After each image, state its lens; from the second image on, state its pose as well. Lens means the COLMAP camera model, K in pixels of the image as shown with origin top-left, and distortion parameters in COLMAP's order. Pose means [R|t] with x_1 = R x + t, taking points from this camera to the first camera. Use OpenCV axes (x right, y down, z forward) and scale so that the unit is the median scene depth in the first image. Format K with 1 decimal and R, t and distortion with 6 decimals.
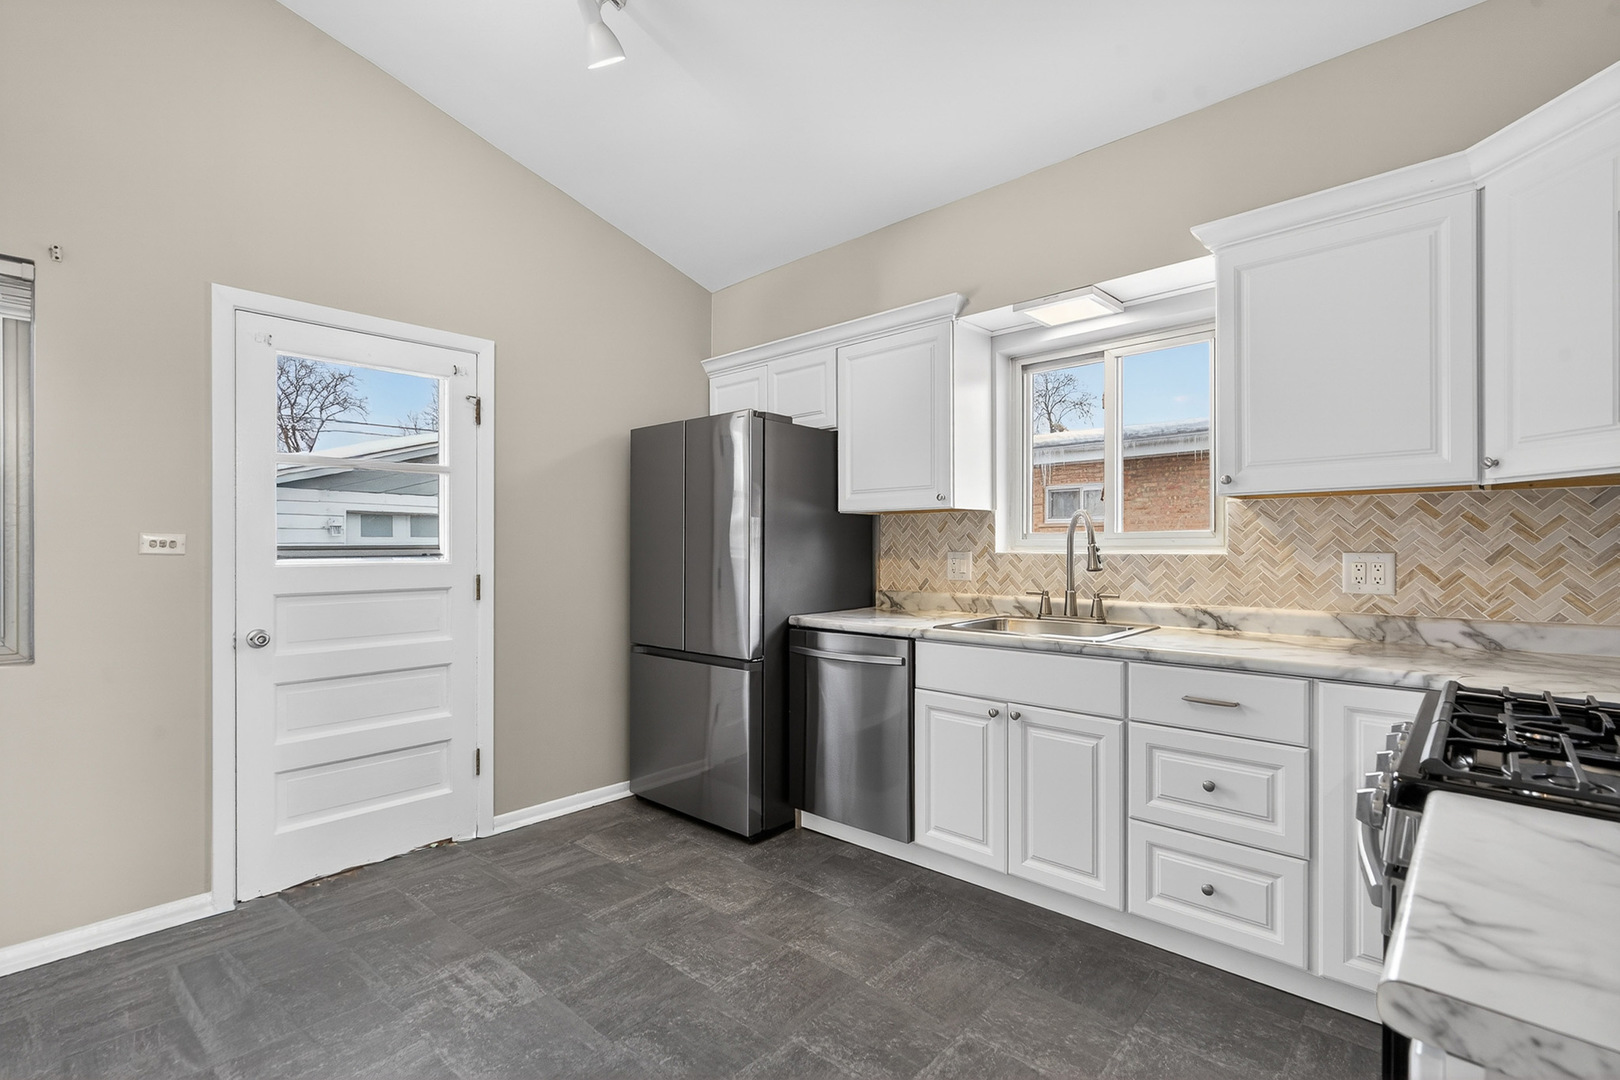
lens RADIAL K [[734.2, 0, 800.3], [0, 734.2, 544.7], [0, 0, 1]] dist [-0.001529, 0.005563]
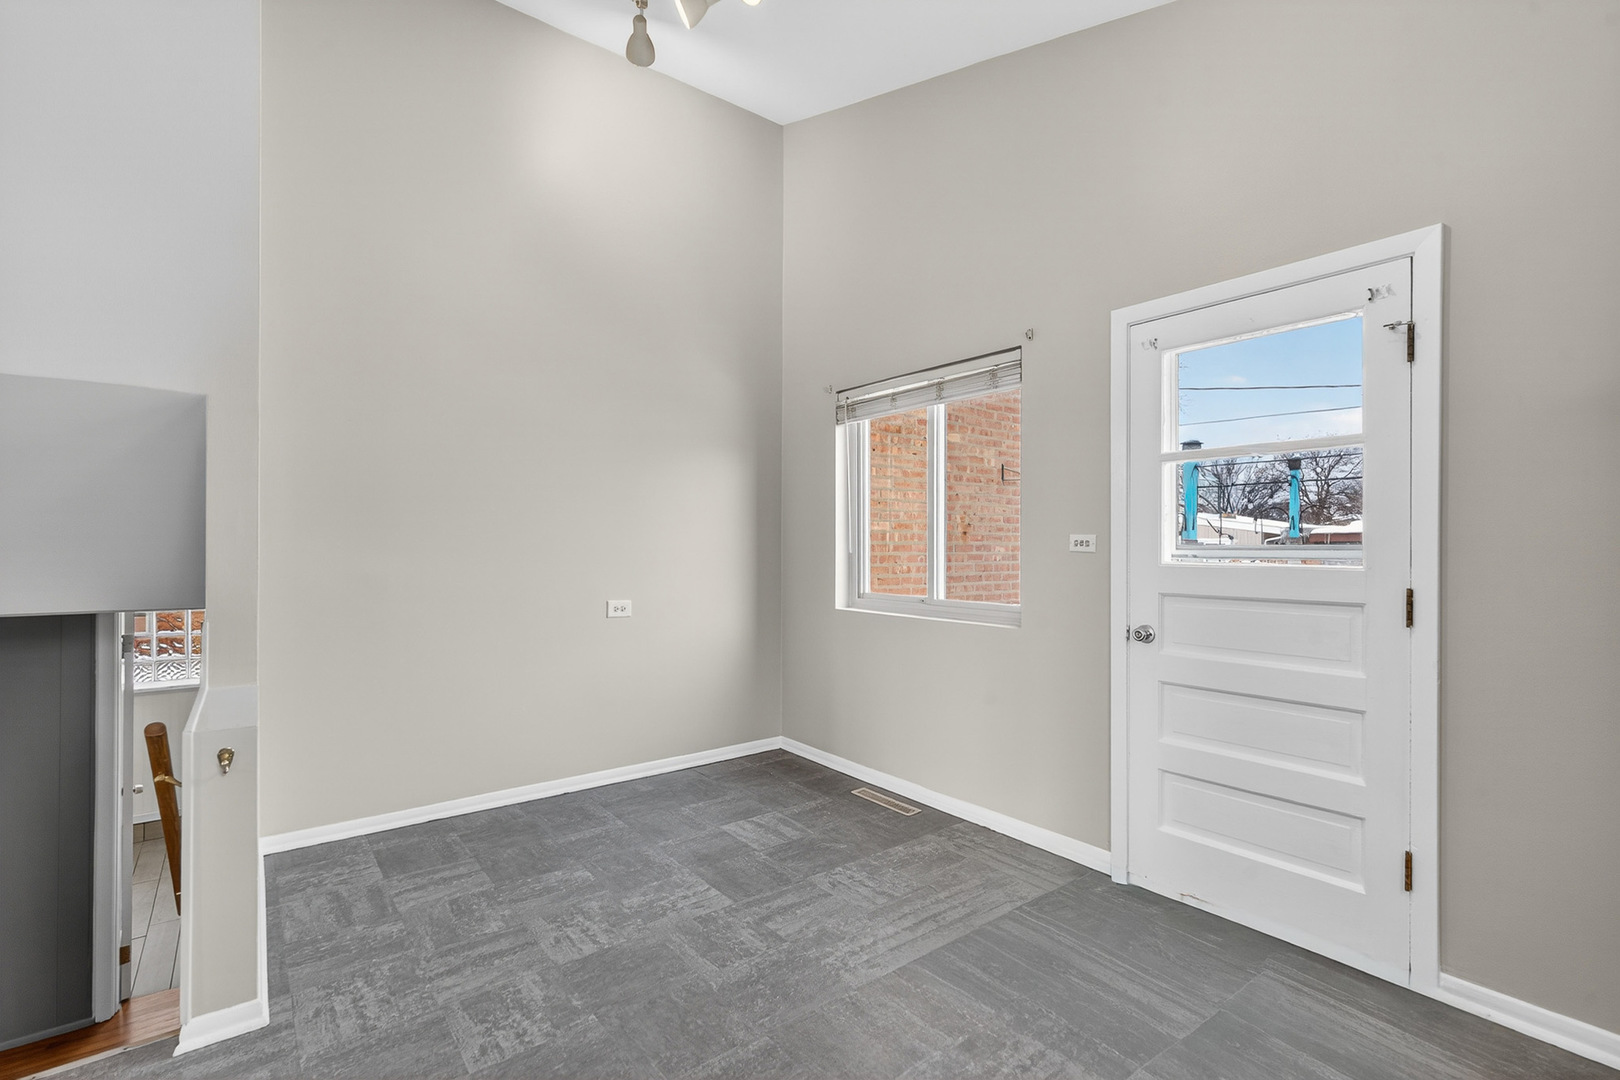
lens RADIAL K [[734.2, 0, 800.3], [0, 734.2, 544.7], [0, 0, 1]] dist [-0.001529, 0.005563]
pose [[-0.167311, -0.001619, -0.985903, 0.363161], [-0.001503, 0.999998, -0.001387, 0.003402], [0.985903, 0.001250, -0.167313, 0.673553]]
